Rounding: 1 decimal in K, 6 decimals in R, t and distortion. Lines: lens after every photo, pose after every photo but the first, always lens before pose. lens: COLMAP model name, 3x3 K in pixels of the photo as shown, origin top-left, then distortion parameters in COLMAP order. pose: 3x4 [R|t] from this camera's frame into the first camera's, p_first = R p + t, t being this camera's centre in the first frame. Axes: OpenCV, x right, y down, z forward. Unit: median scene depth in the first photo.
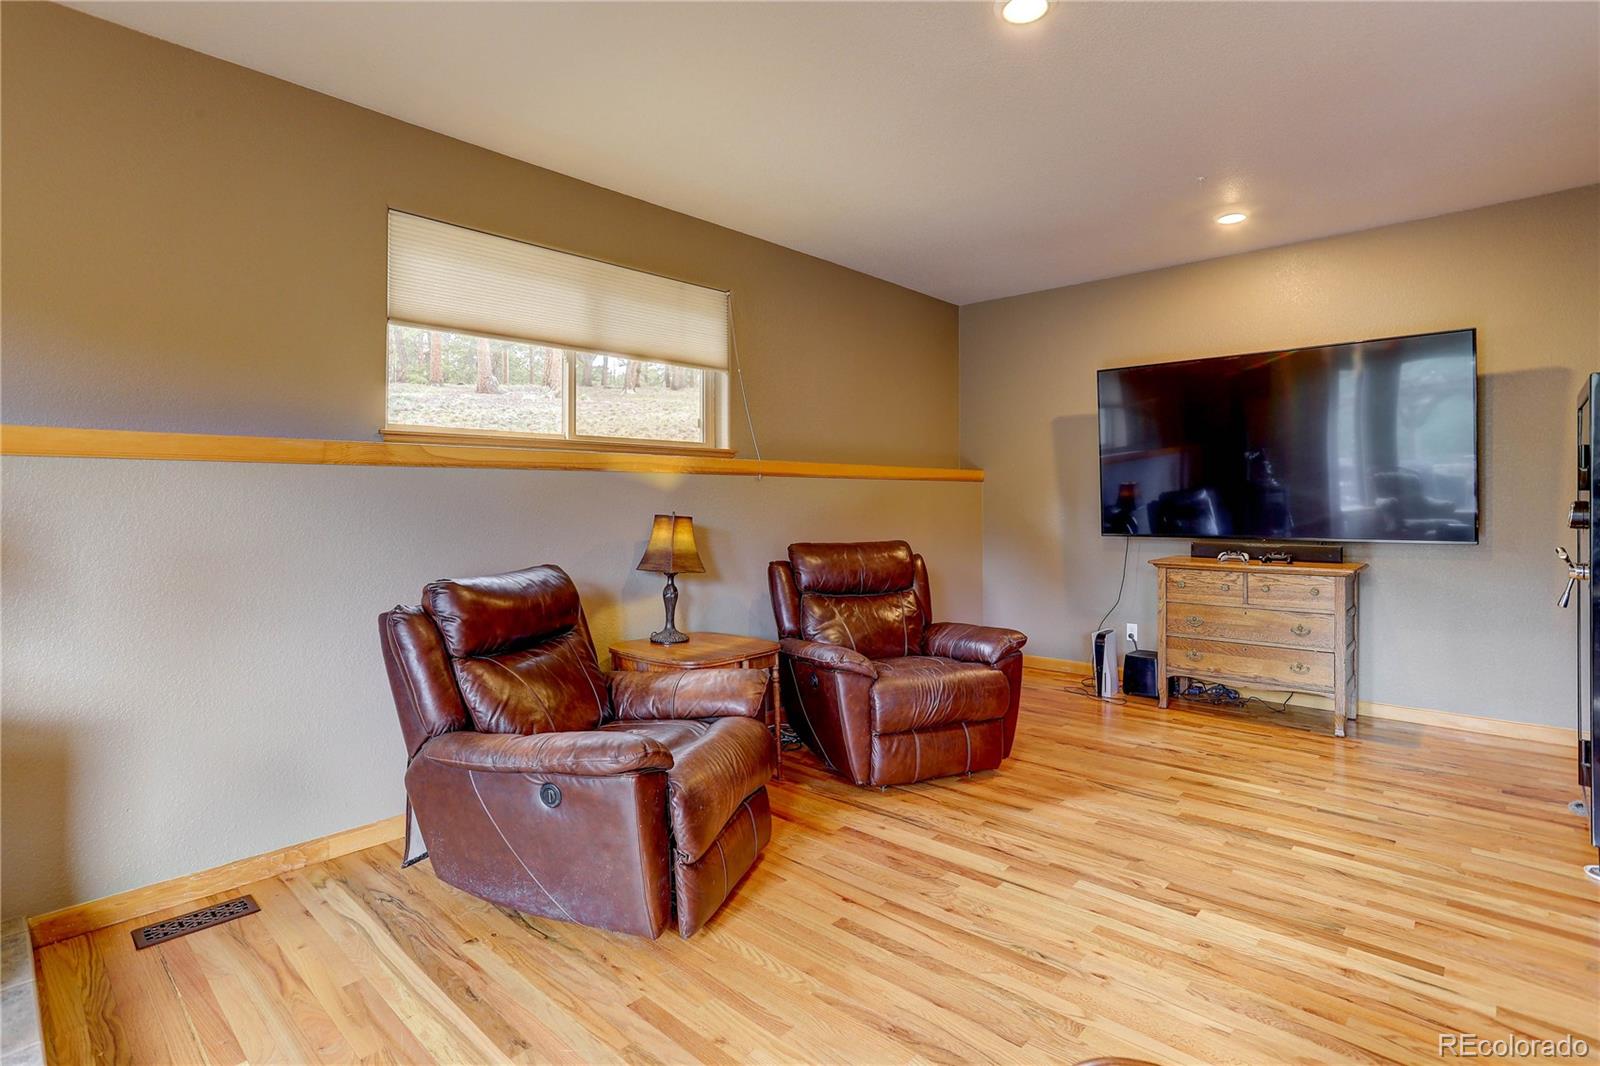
lens RADIAL K [[785.2, 0, 800.2], [0, 785.2, 489.1], [0, 0, 1]] dist [-0.001542, -0.000175]
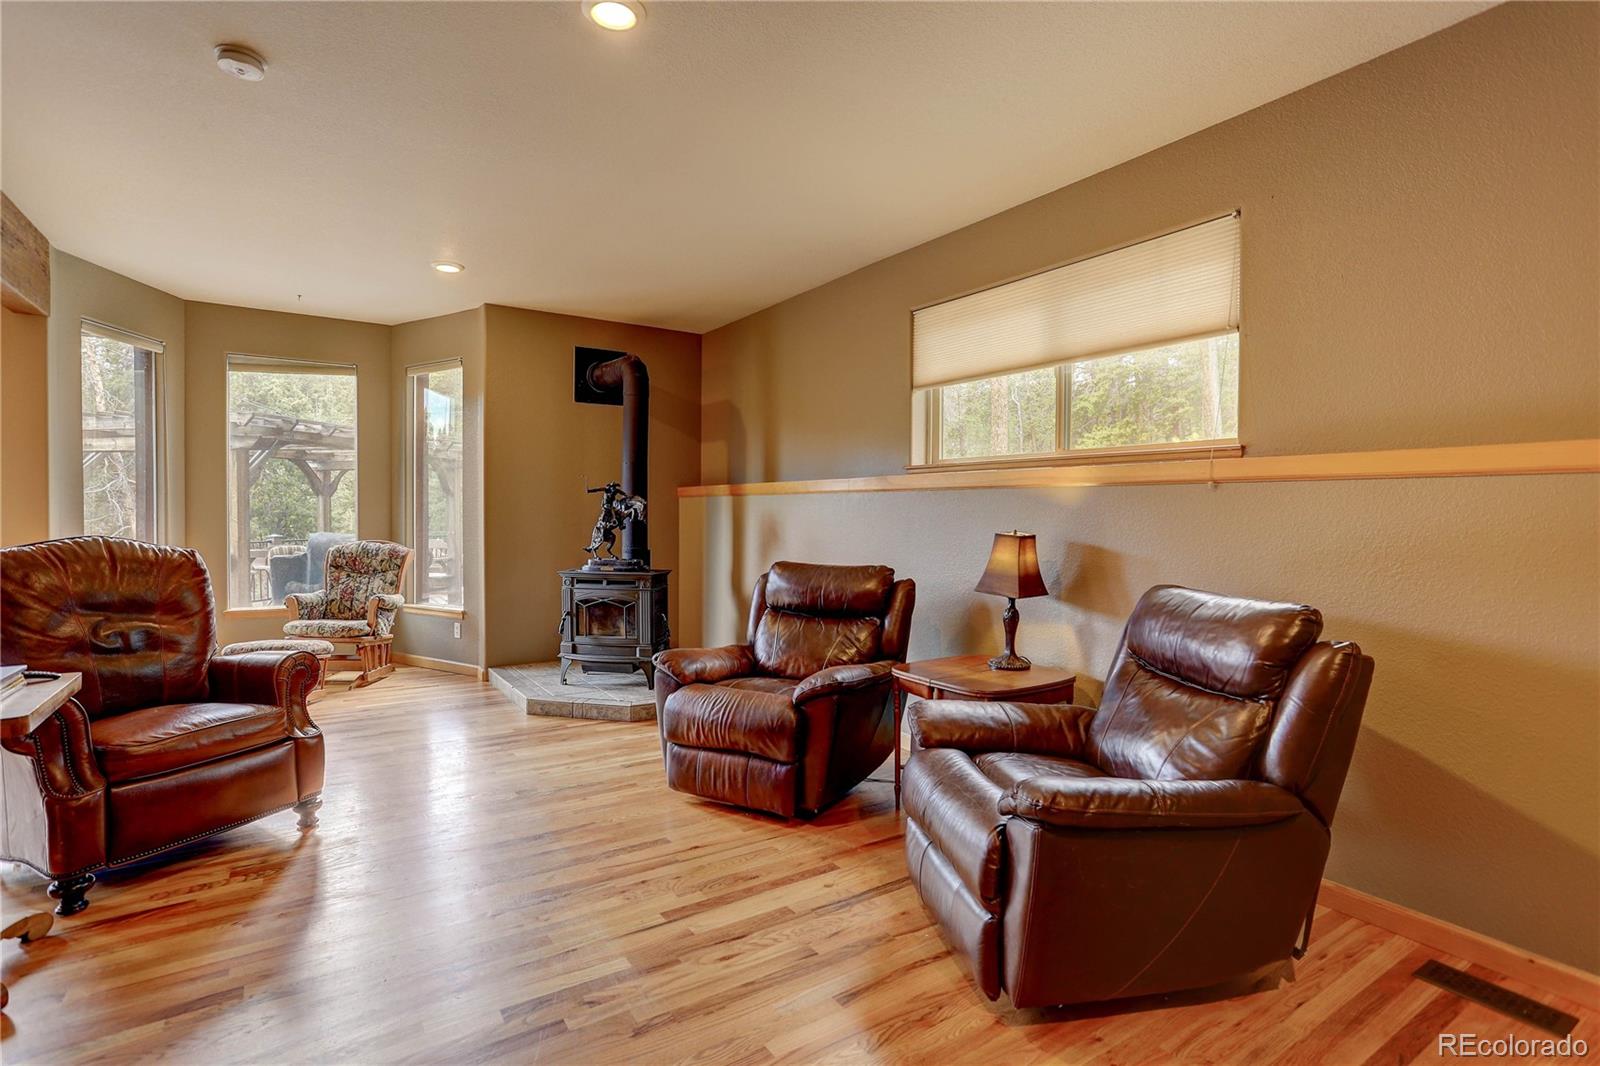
lens RADIAL K [[769.3, 0, 800.0], [0, 769.3, 533.0], [0, 0, 1]] dist [-0.001536, -0.000103]
pose [[-0.228431, 0.025864, -0.973217, 0.953478], [0.003893, 0.999663, 0.025653, 0.009843], [0.973552, 0.002071, -0.228454, 1.173431]]
